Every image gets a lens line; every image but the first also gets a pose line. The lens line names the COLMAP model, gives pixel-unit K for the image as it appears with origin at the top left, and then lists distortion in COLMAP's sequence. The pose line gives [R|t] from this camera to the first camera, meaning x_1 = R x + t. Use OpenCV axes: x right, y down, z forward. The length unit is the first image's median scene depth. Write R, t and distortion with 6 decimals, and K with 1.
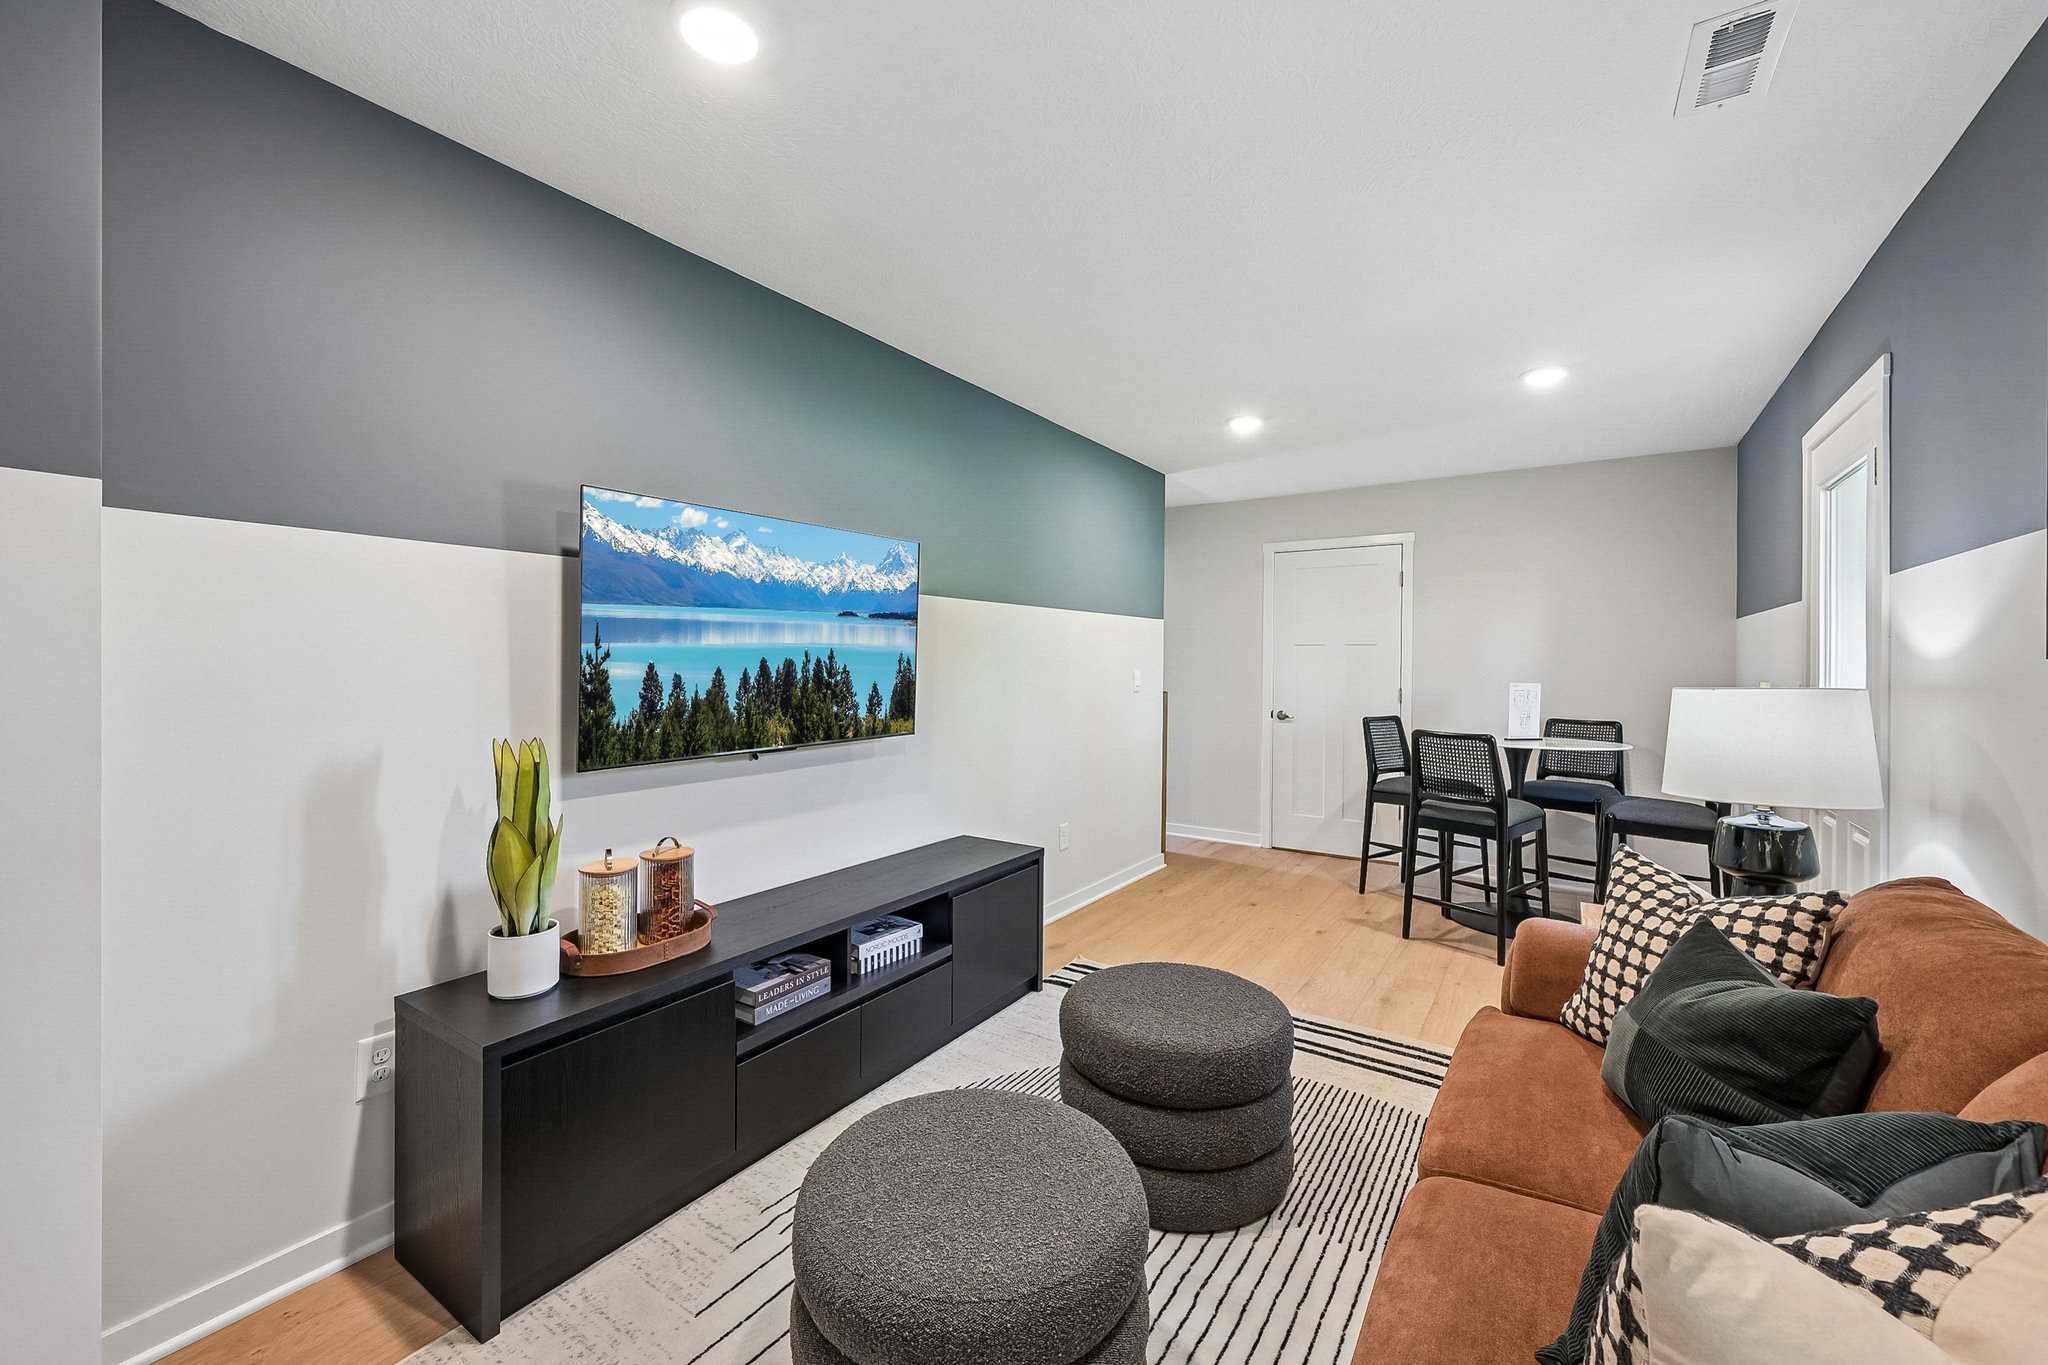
lens RADIAL K [[818.9, 0, 1016.1], [0, 818.9, 669.3], [0, 0, 1]] dist [-0.000762, 0.000724]
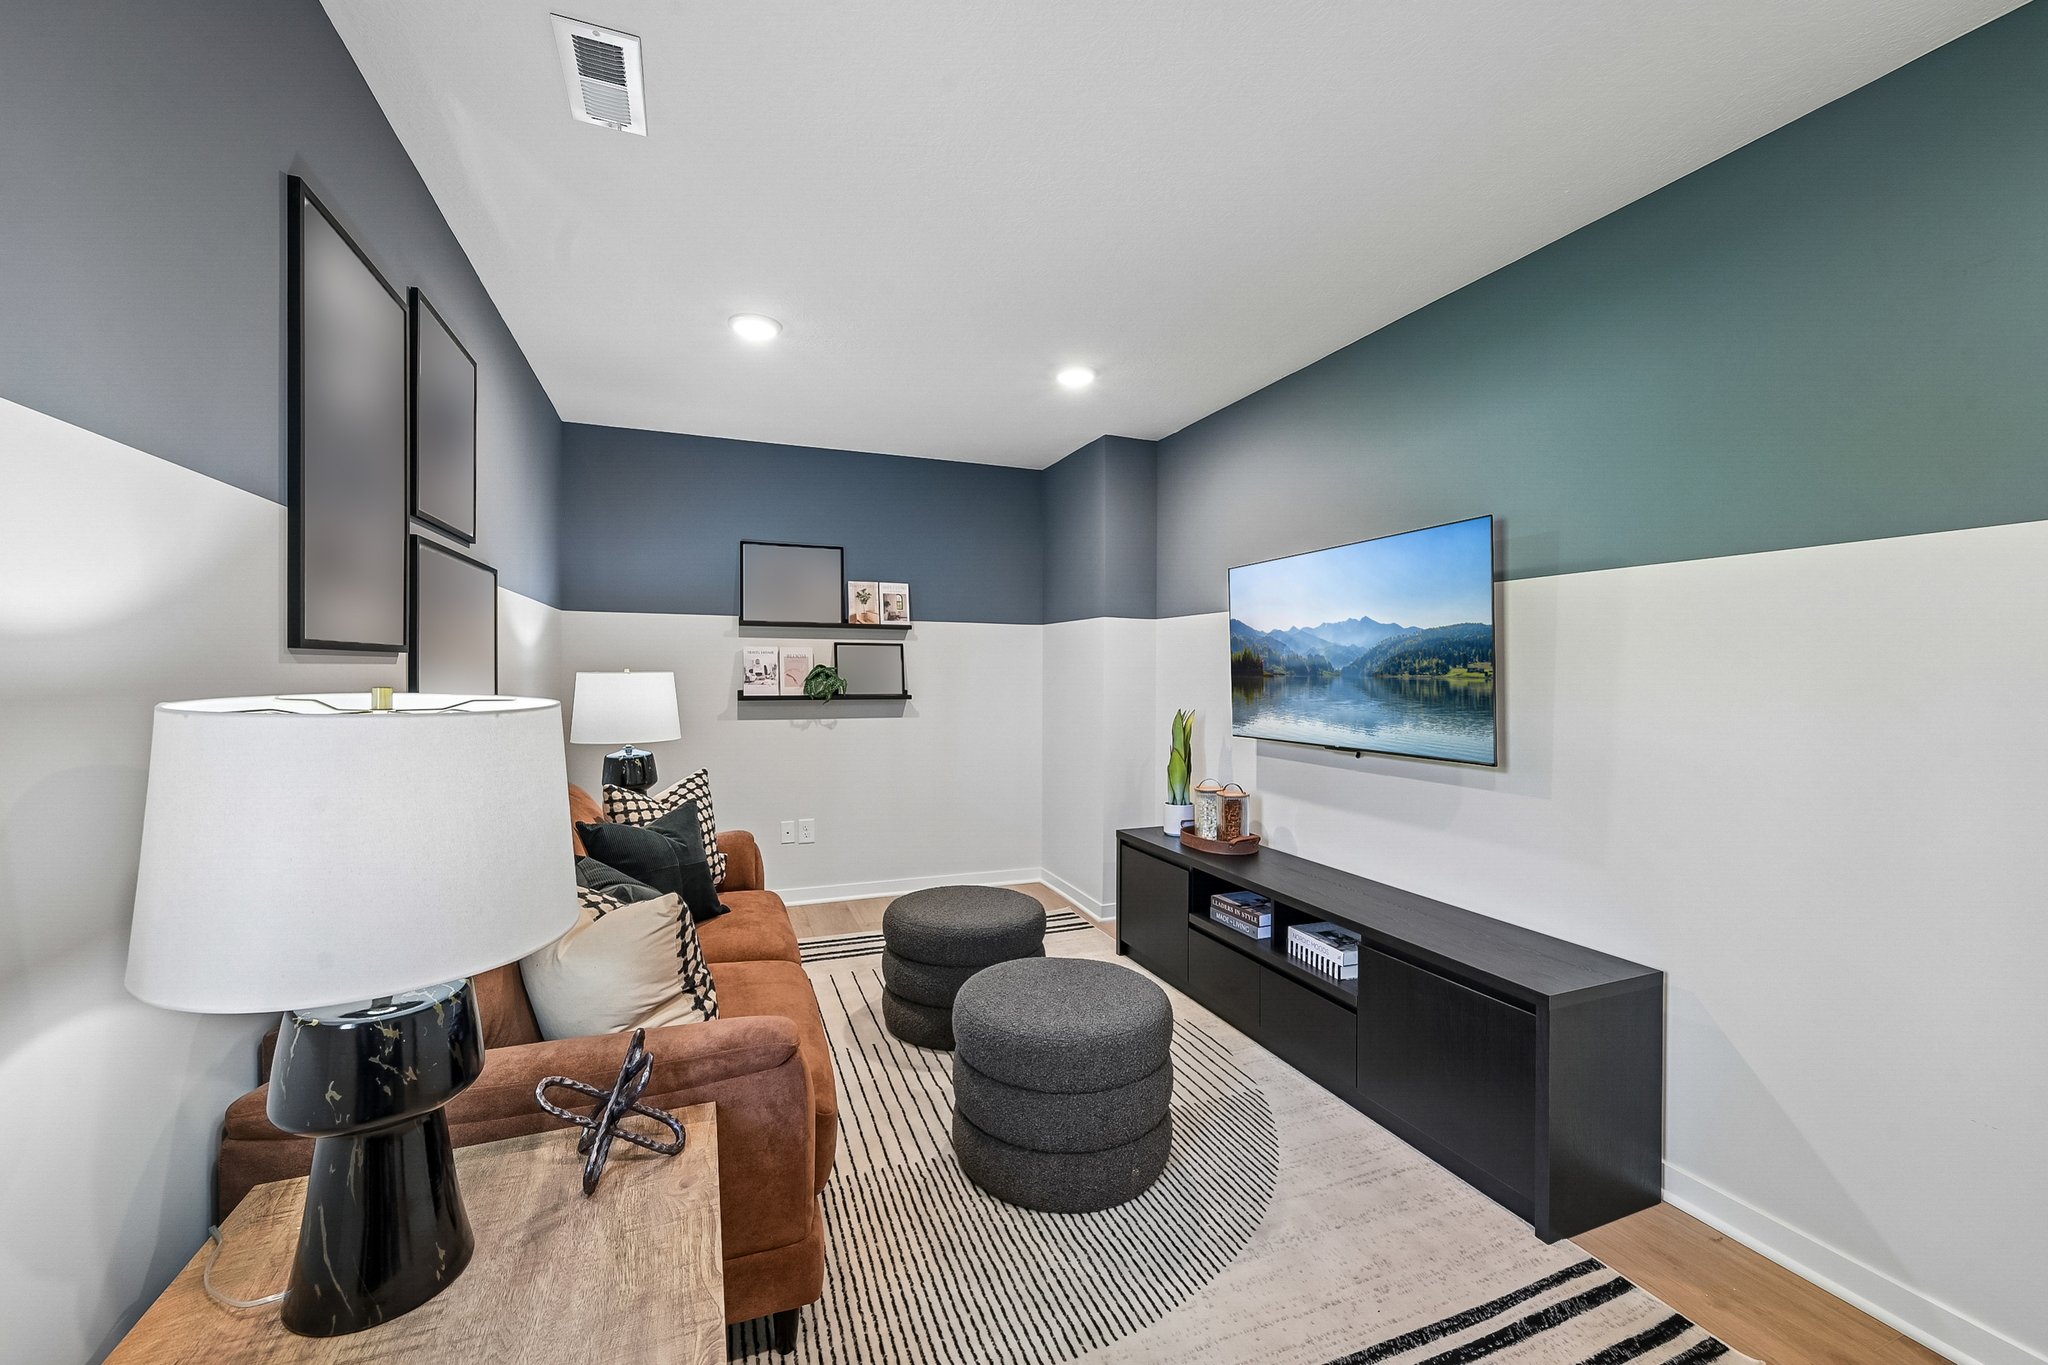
lens RADIAL K [[818.9, 0, 1022.6], [0, 818.9, 671.1], [0, 0, 1]] dist [-0.000762, 0.000724]
pose [[-0.563412, 0.000370, -0.826176, 0.972546], [-0.013329, 0.999866, 0.009537, -0.014886], [0.826069, 0.016386, -0.563331, 1.381558]]
